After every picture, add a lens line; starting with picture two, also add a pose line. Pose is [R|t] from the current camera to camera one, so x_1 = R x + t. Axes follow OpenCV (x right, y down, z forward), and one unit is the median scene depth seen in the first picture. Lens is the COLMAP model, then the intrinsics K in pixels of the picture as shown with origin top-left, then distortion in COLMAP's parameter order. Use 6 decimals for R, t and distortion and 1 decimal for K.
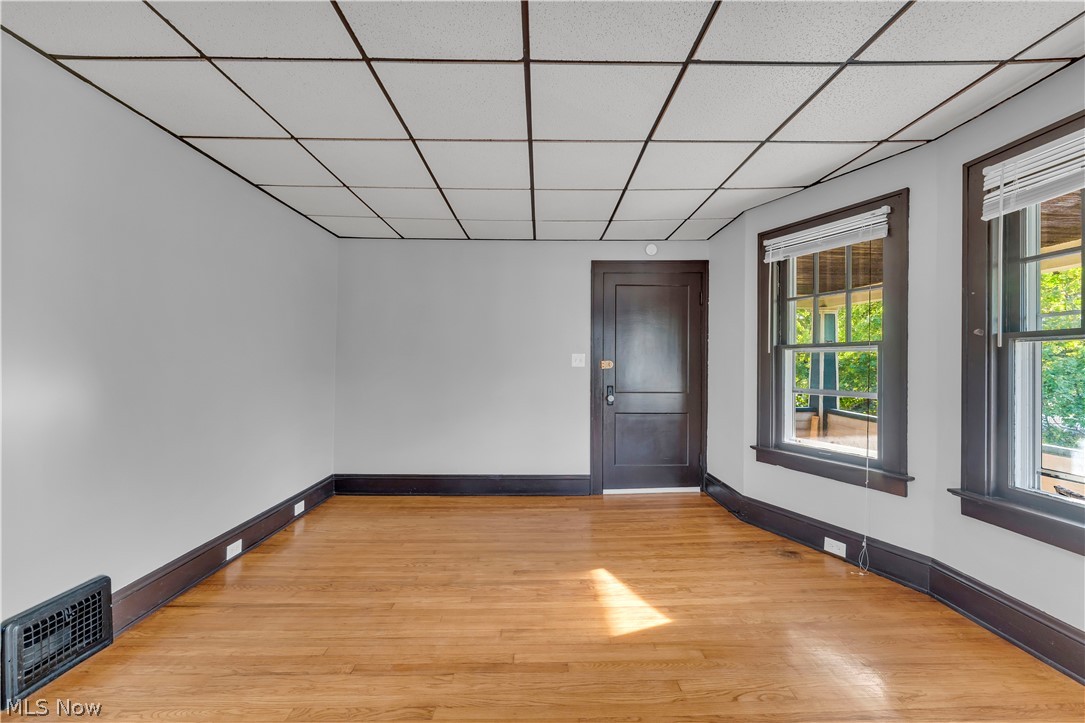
lens RADIAL K [[441.3, 0, 543.1], [0, 441.3, 361.9], [0, 0, 1]] dist [-0.006719, 0.000533]
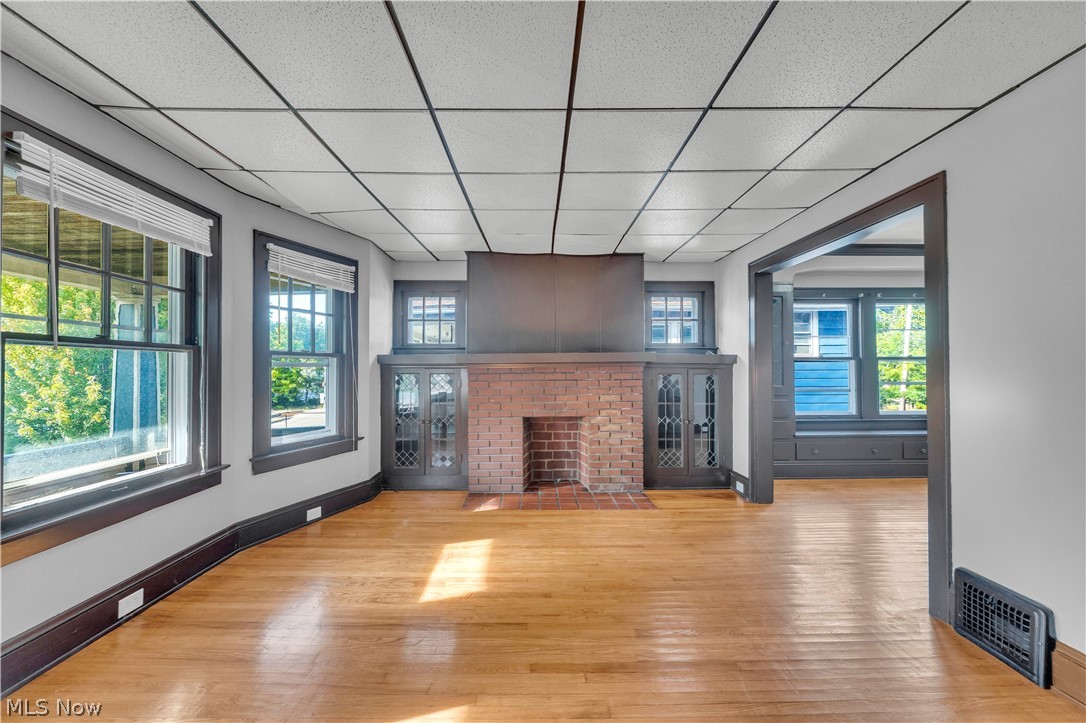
lens RADIAL K [[441.7, 0, 542.5], [0, 441.7, 364.3], [0, 0, 1]] dist [-0.006719, 0.000533]
pose [[-0.999931, -0.003171, -0.011306, 0.027245], [-0.003017, 0.999903, -0.013606, 0.002657], [0.011348, -0.013571, -0.999844, 1.362420]]
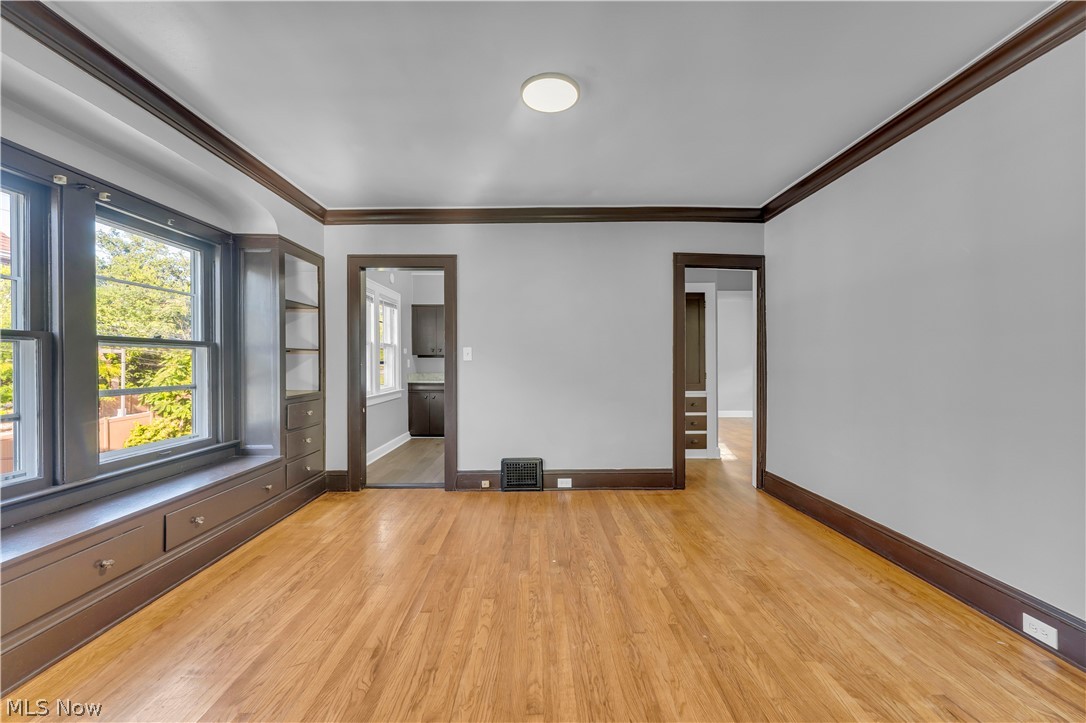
lens RADIAL K [[441.7, 0, 542.9], [0, 441.7, 364.2], [0, 0, 1]] dist [-0.006719, 0.000533]
pose [[0.008086, 0.001394, -0.999966, -0.624087], [0.009346, 0.999955, 0.001470, 0.002880], [0.999924, -0.009358, 0.008073, 0.278371]]
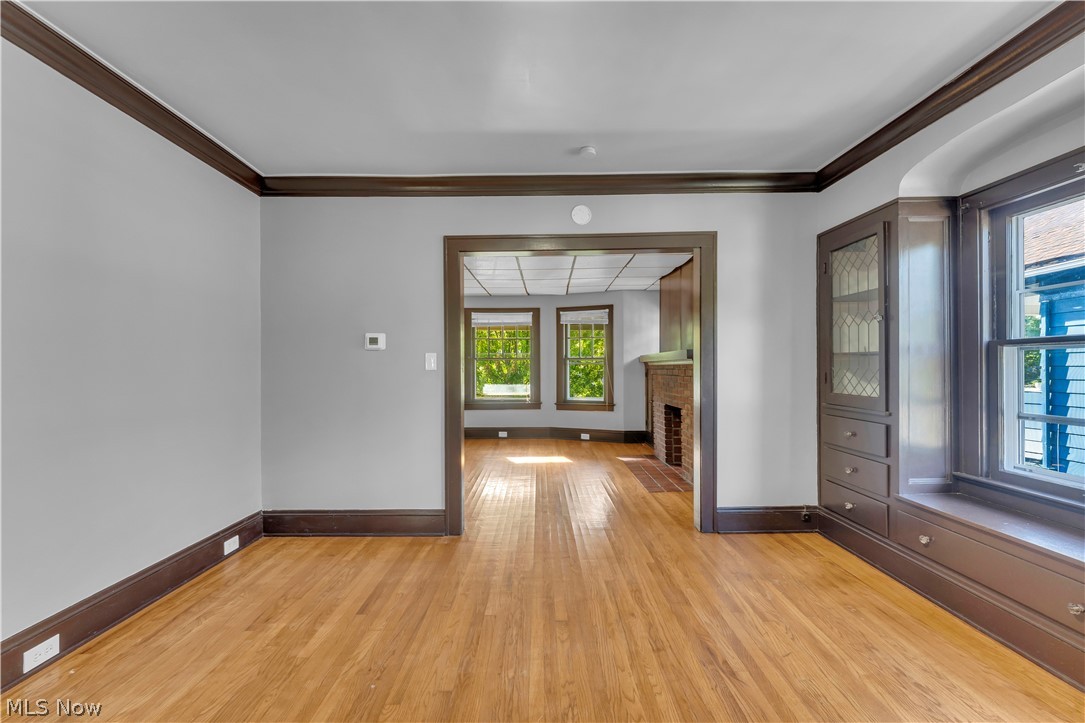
lens RADIAL K [[441.3, 0, 543.6], [0, 441.3, 362.0], [0, 0, 1]] dist [-0.006719, 0.000533]
pose [[-0.000095, 0.003968, 0.999992, -1.974592], [-0.003074, 0.999987, -0.003969, -0.010806], [-0.999995, -0.003075, -0.000083, 0.302059]]
